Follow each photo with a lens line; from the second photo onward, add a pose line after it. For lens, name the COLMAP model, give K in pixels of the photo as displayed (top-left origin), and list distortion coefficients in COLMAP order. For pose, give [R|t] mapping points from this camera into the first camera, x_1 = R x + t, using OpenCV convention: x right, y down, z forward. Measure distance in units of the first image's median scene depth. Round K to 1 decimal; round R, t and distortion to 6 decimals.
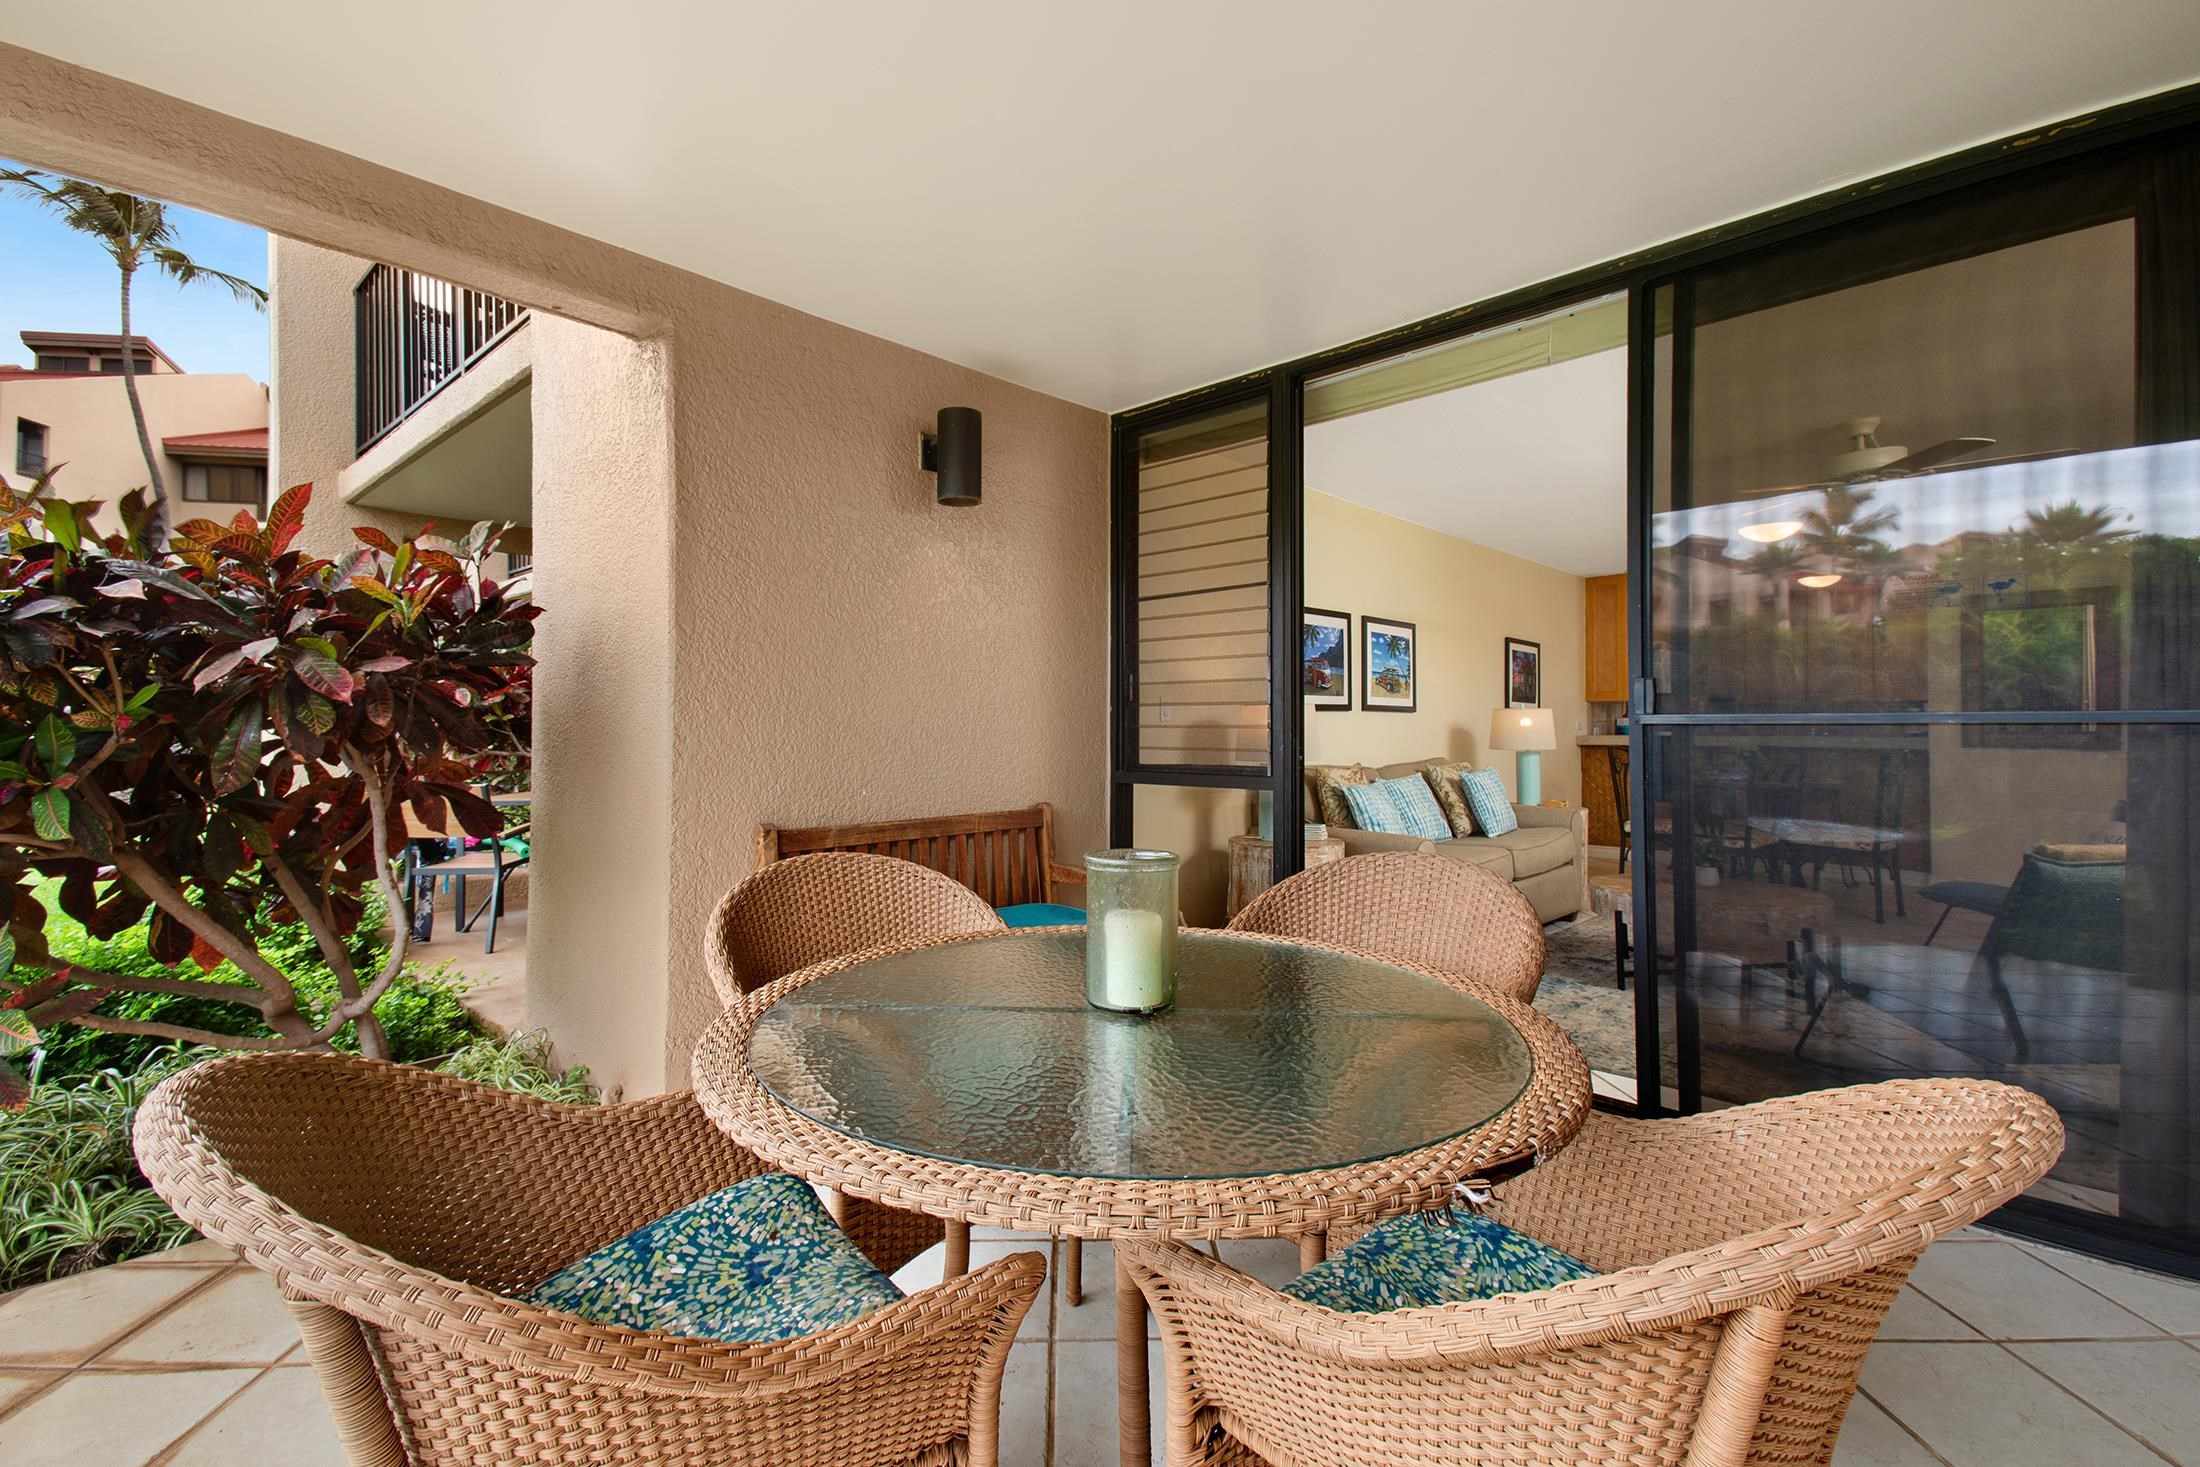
lens RADIAL K [[974.0, 0, 1148.9], [0, 974.0, 721.9], [0, 0, 1]] dist [-0.014800, 0.002317]
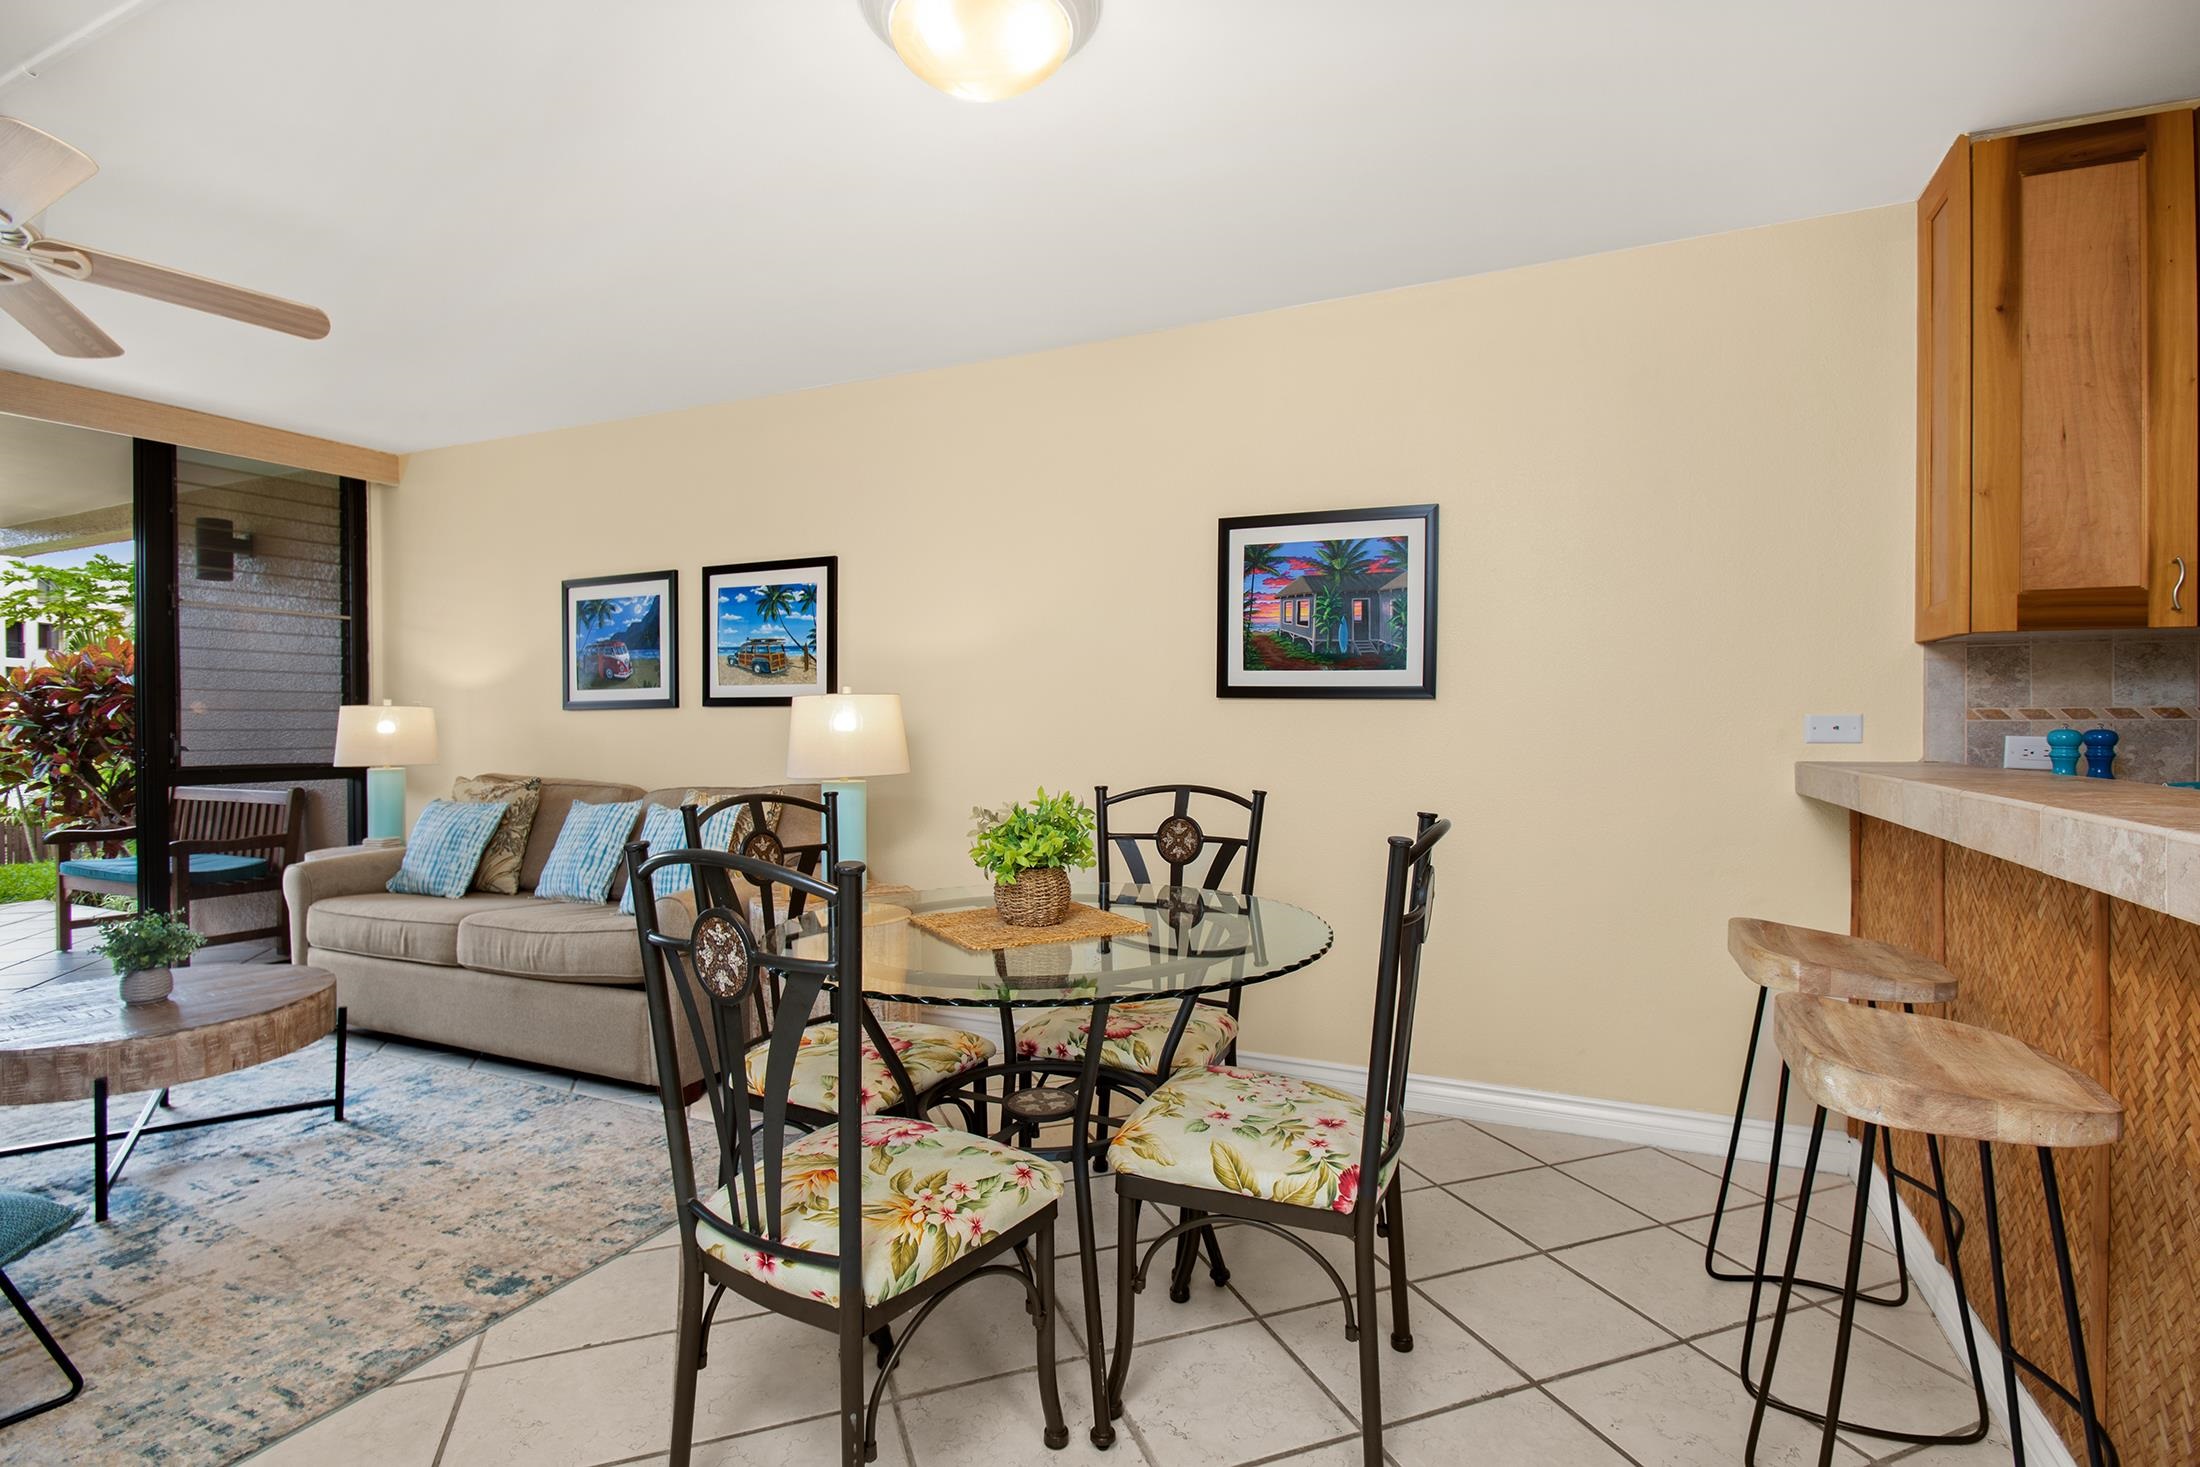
lens RADIAL K [[1074.1, 0, 1110.2], [0, 1074.1, 728.6], [0, 0, 1]] dist [-0.003450, -0.005396]
pose [[0.296264, 0.008201, -0.955071, 1.067890], [0.009151, 0.999893, 0.011424, -0.001737], [0.955062, -0.012124, 0.296157, 1.085450]]
